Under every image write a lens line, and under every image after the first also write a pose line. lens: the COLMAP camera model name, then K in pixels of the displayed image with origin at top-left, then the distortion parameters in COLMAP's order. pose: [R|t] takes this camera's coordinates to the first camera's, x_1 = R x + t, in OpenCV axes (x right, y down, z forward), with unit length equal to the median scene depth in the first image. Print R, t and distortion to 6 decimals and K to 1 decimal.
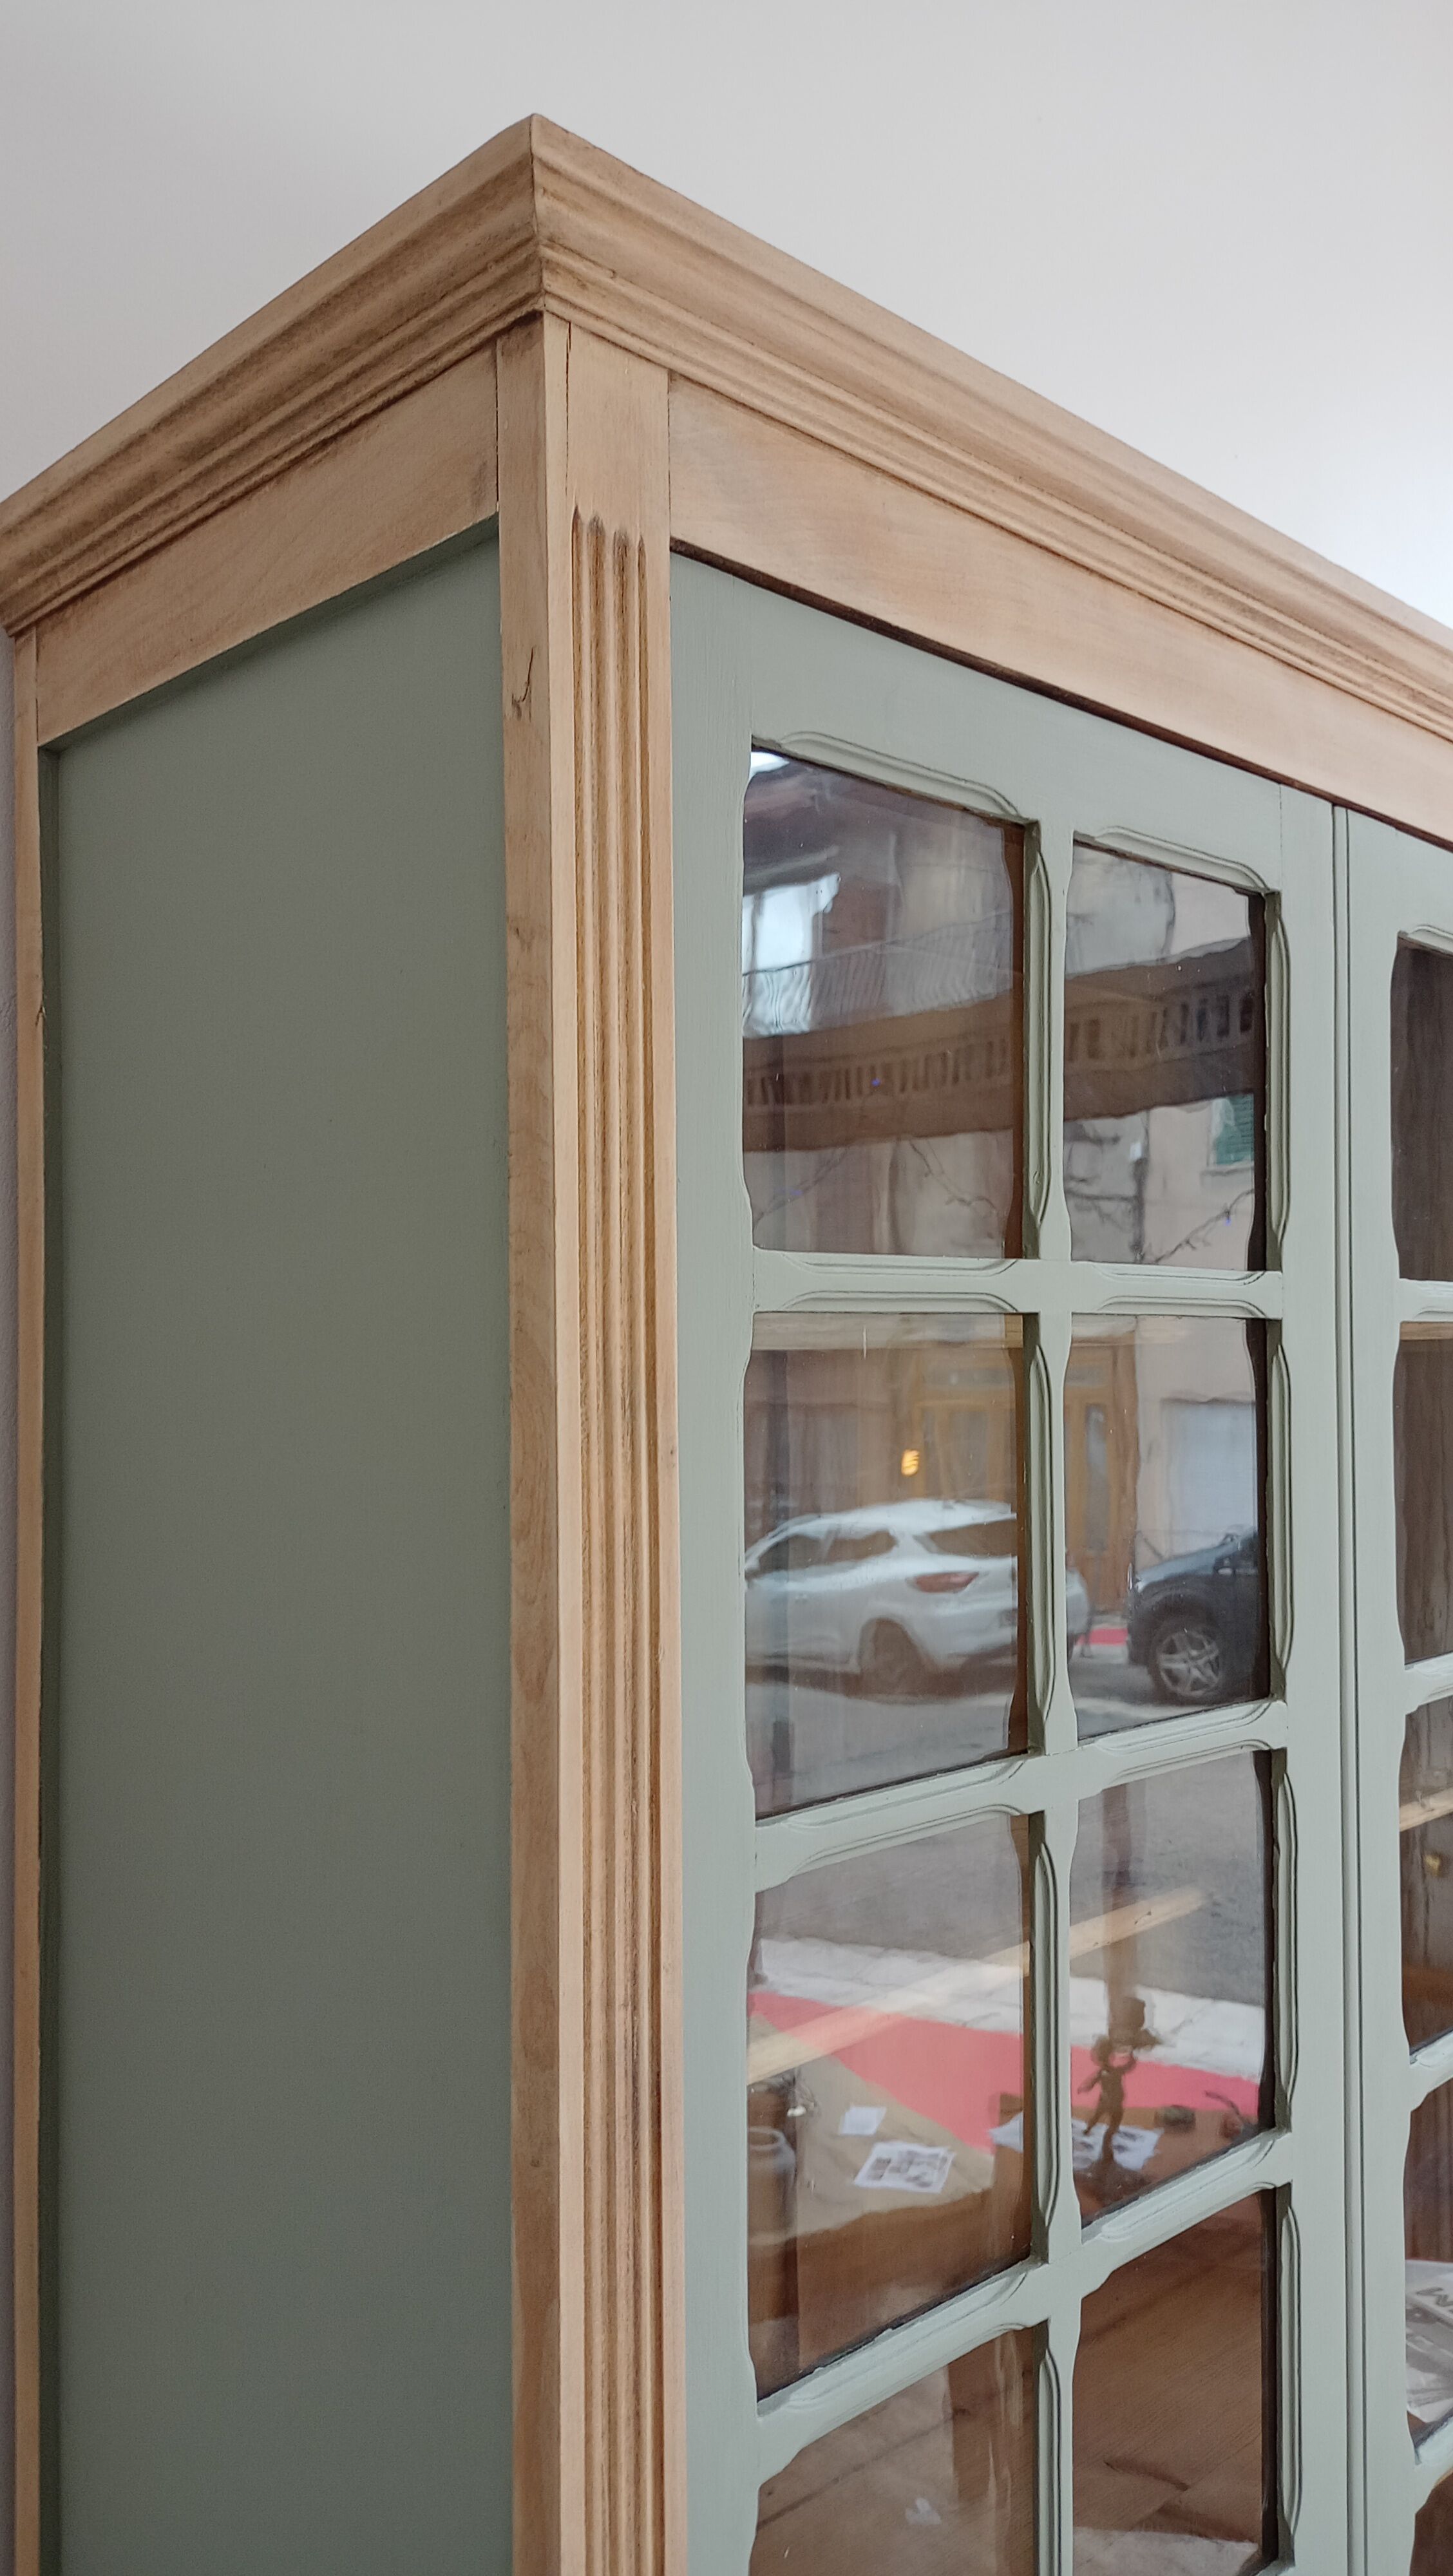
lens RADIAL K [[1929.6, 0, 737.3], [0, 1929.6, 1288.9], [0, 0, 1]] dist [0.014382, -0.012269]
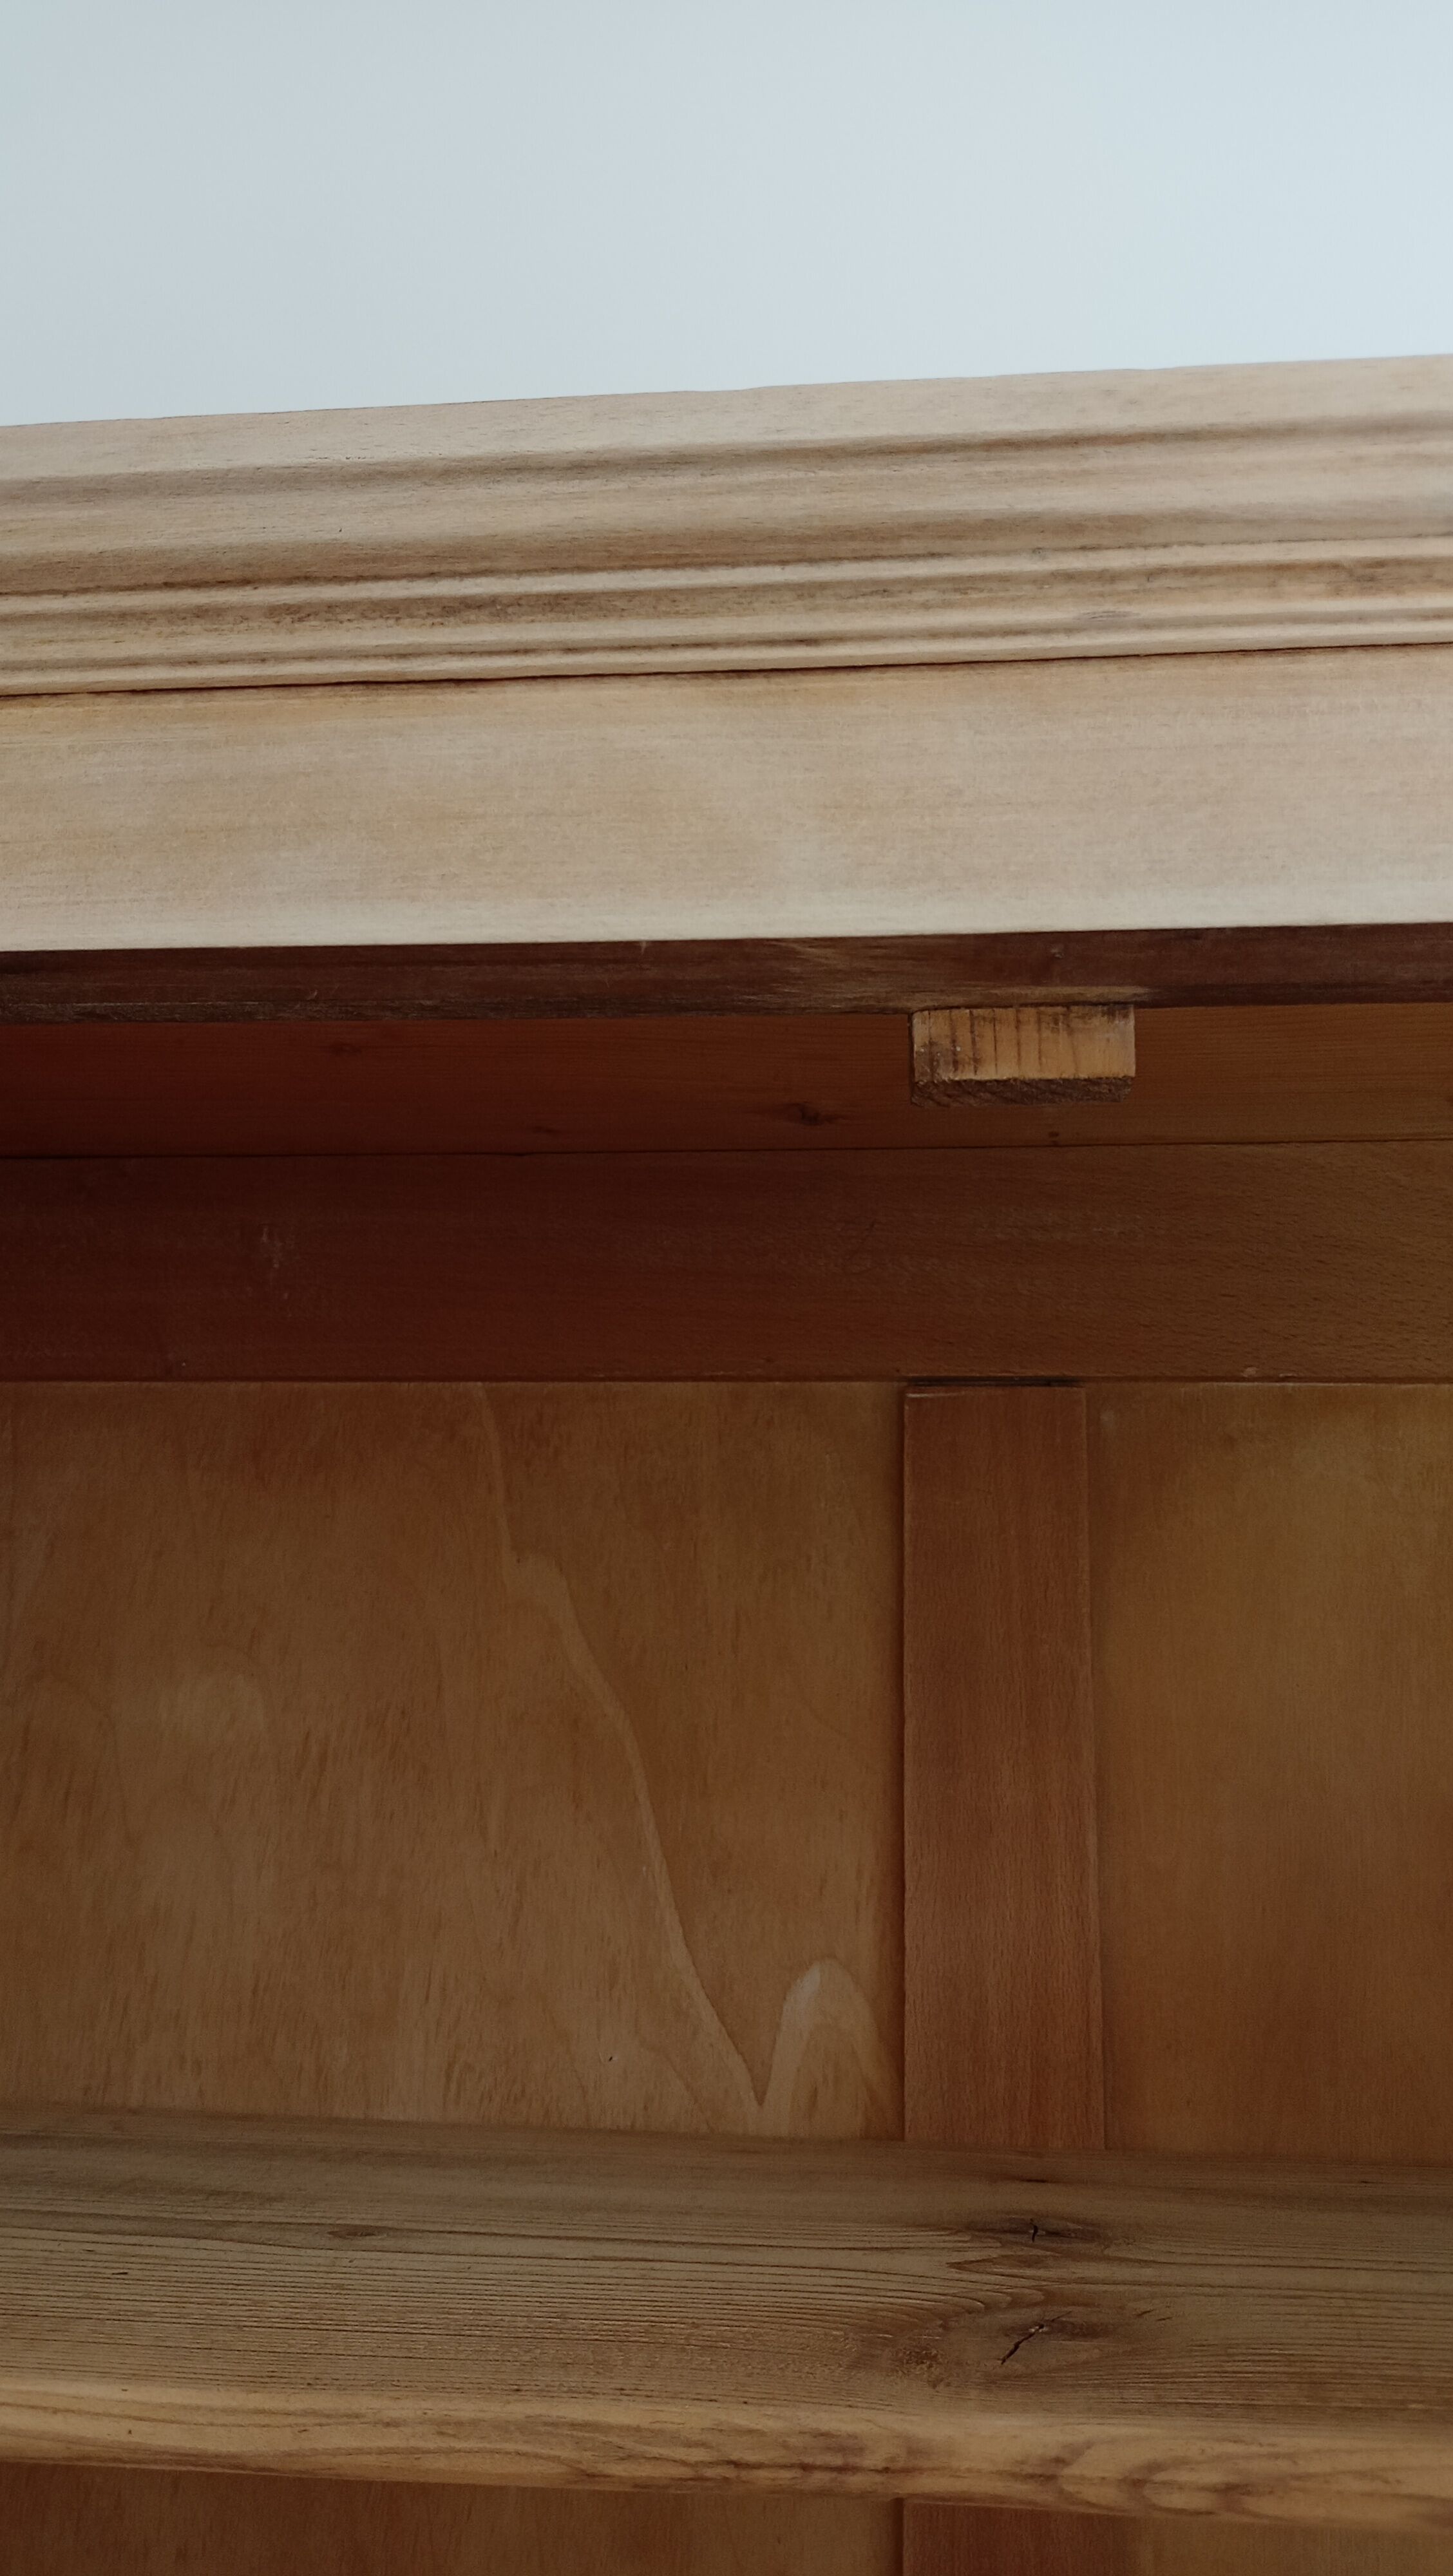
lens RADIAL K [[1982.8, 0, 760.8], [0, 1982.8, 1297.1], [0, 0, 1]] dist [0.000774, -0.004879]
pose [[0.638247, -0.174656, -0.749758, 0.696013], [-0.005200, 0.972923, -0.231069, -0.132504], [0.769814, 0.151378, 0.620057, 0.952750]]
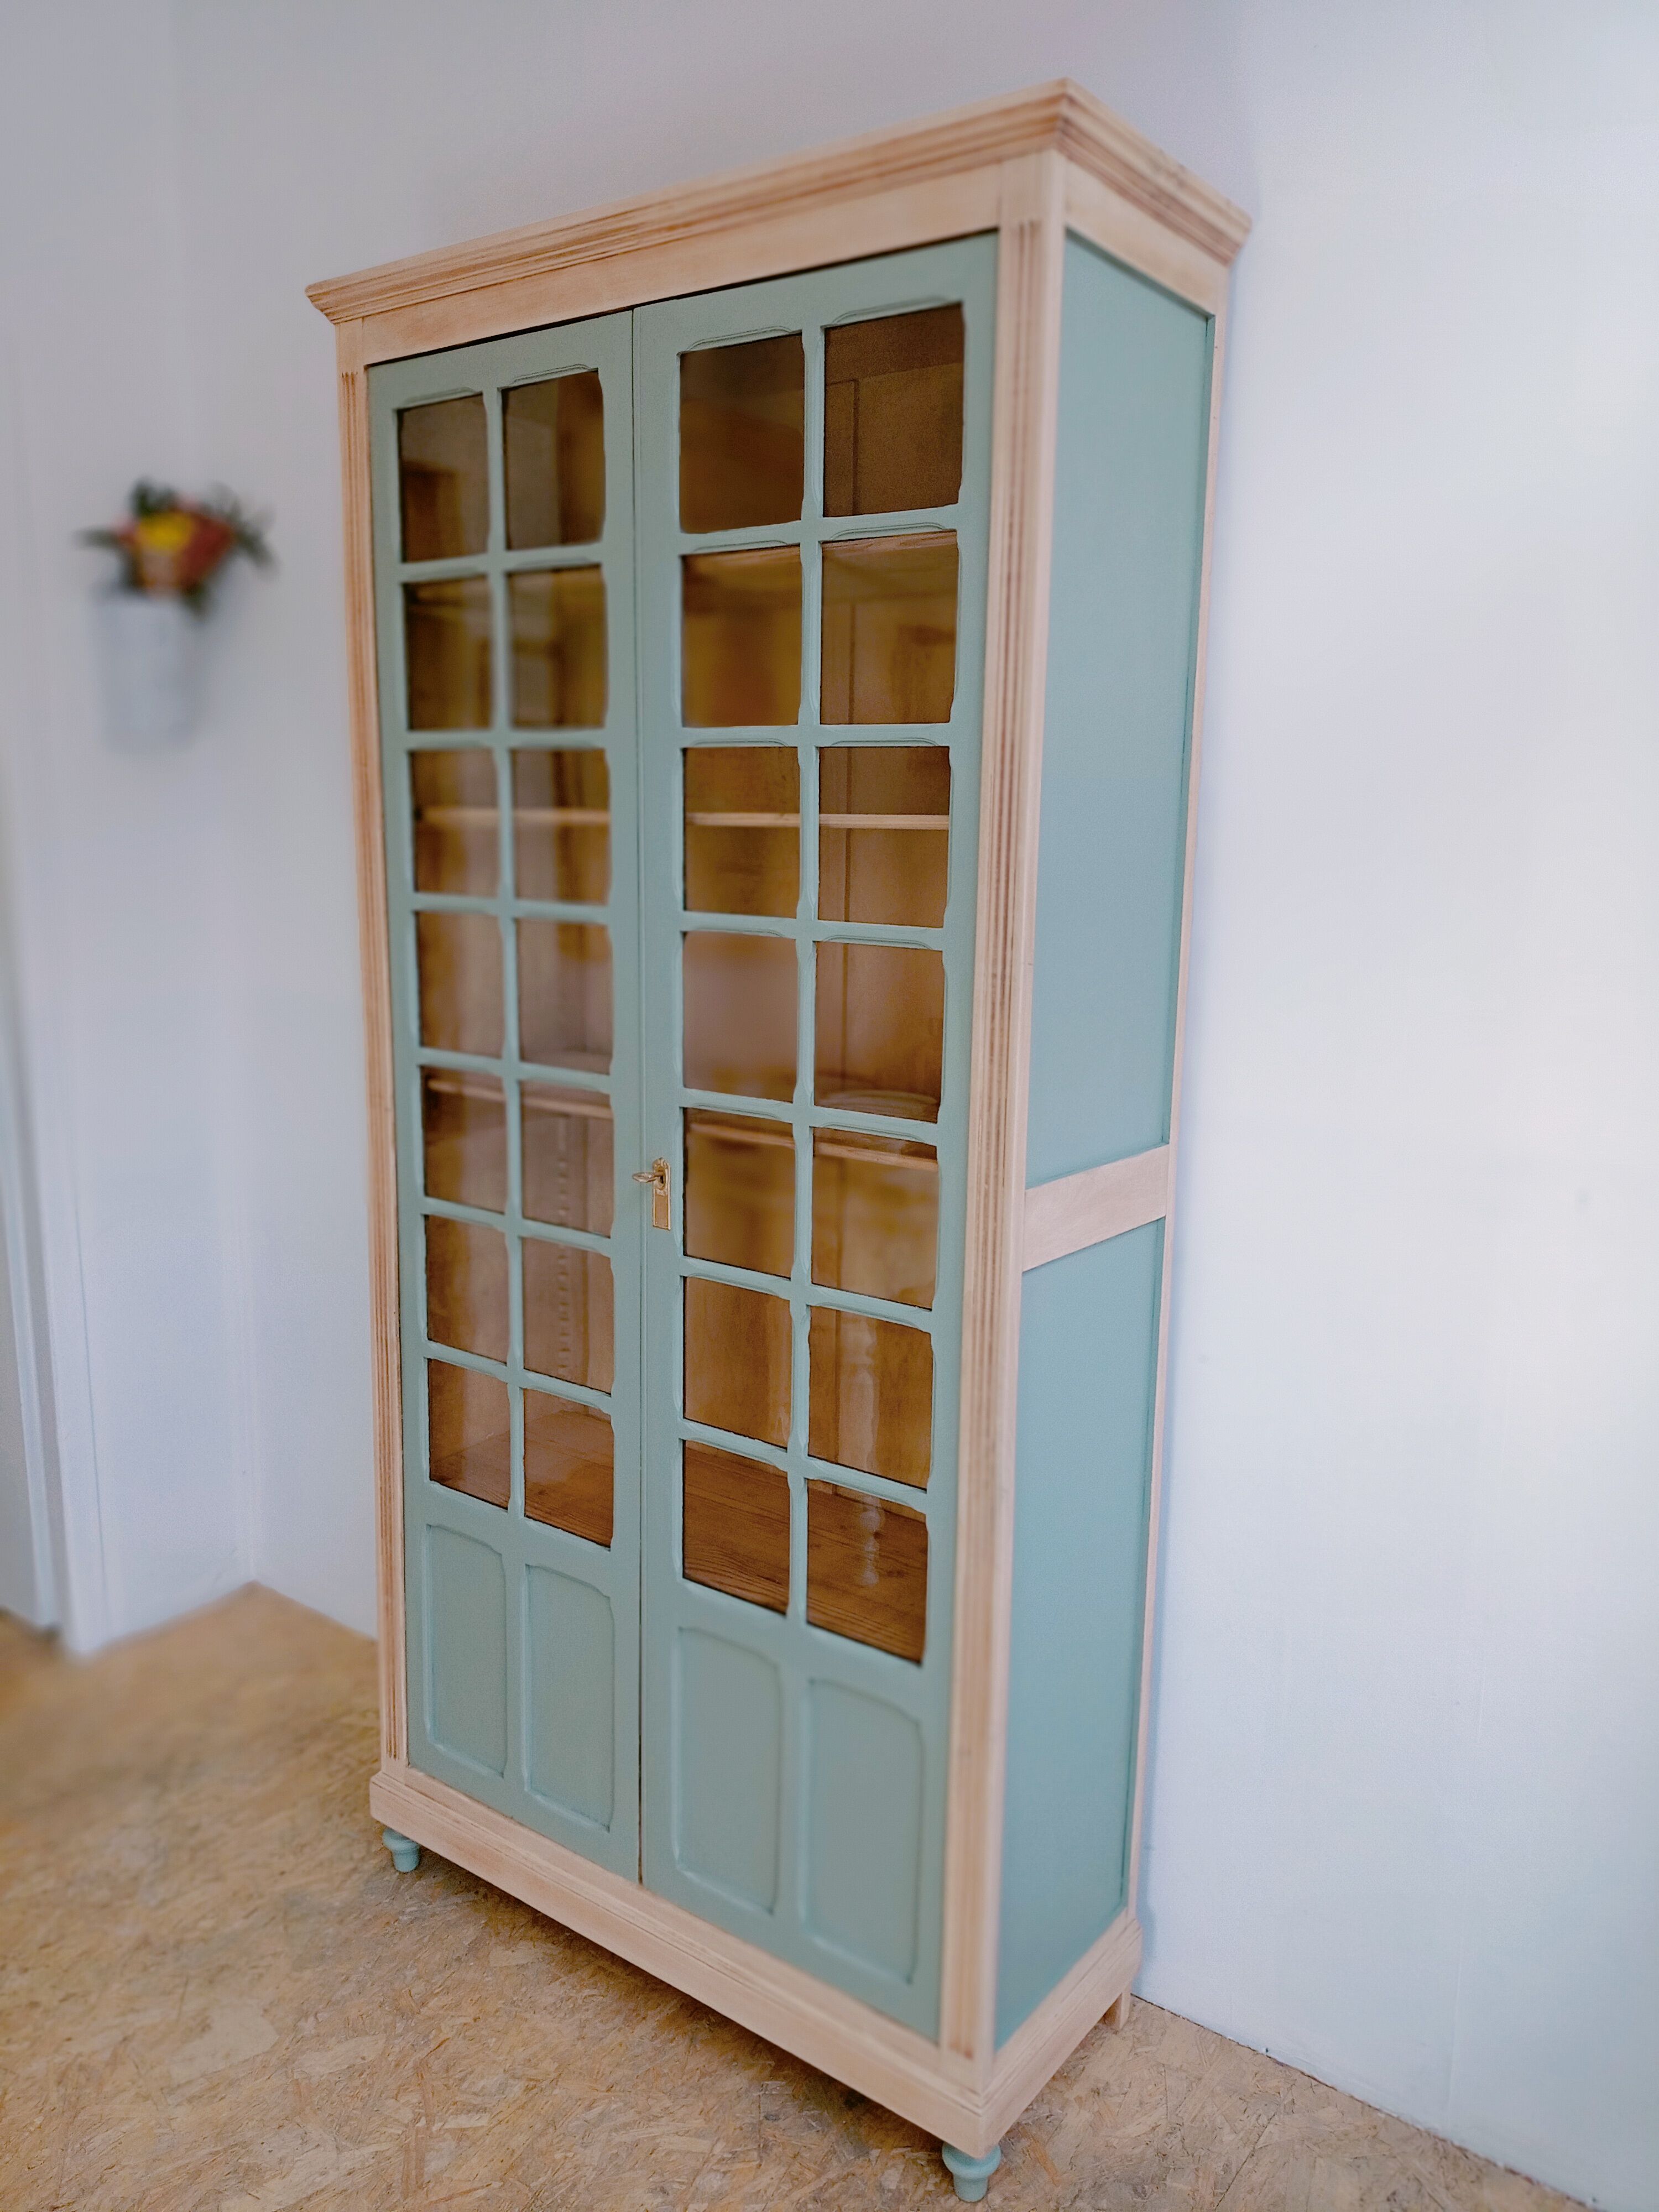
lens RADIAL K [[1657.3, 0, 838.0], [0, 1657.3, 1115.3], [0, 0, 1]] dist [0.011838, -0.014527]
pose [[0.158171, 0.182686, -0.970365, 2.946320], [0.006321, 0.982528, 0.186007, 0.369441], [0.987392, -0.035555, 0.154253, 1.159076]]
